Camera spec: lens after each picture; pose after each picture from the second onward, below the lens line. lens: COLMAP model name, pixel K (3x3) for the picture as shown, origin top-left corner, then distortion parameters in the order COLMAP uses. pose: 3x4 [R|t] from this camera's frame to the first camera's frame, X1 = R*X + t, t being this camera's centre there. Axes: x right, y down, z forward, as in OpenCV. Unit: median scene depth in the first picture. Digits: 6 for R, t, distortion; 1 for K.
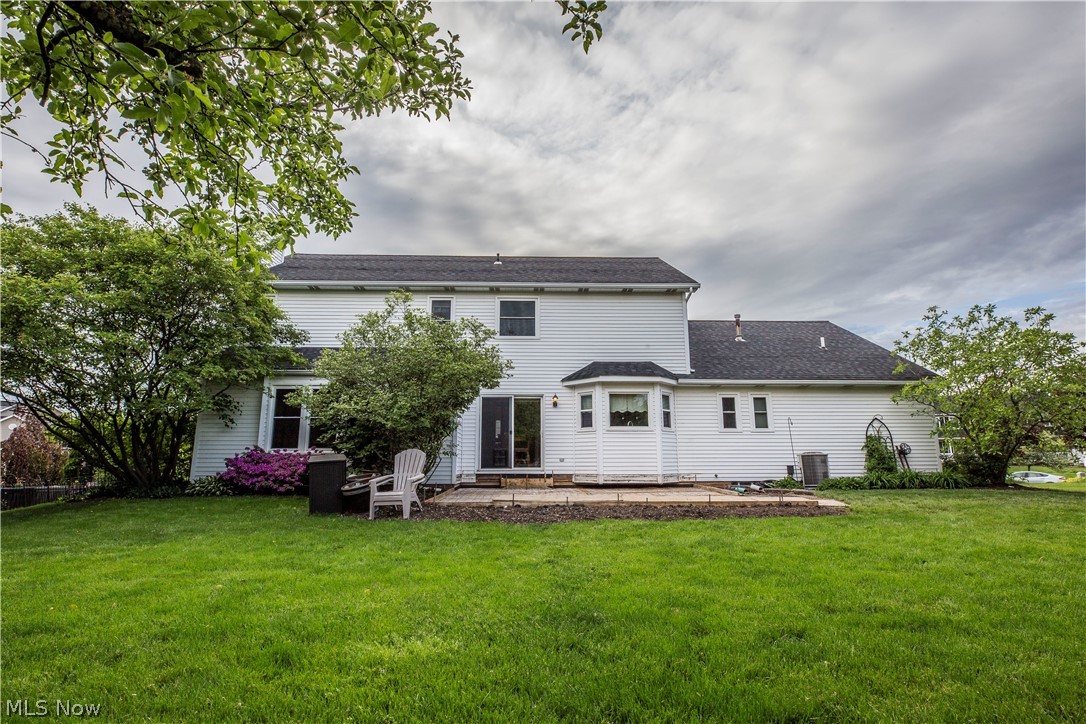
lens RADIAL K [[549.9, 0, 538.9], [0, 549.9, 365.4], [0, 0, 1]] dist [0.006783, 0.002280]
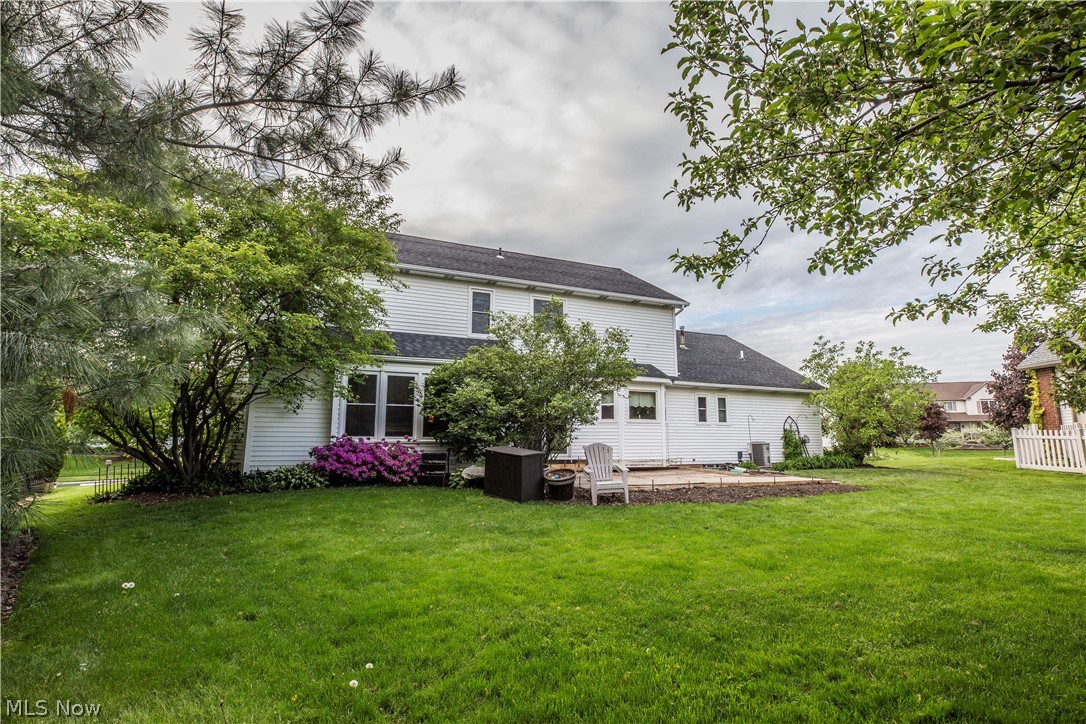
lens RADIAL K [[549.9, 0, 545.4], [0, 549.9, 362.0], [0, 0, 1]] dist [0.006783, 0.002280]
pose [[0.916690, 0.061286, 0.394872, -0.487516], [-0.074302, 0.997078, 0.017738, -0.016376], [-0.392631, -0.045600, 0.918565, 0.003734]]
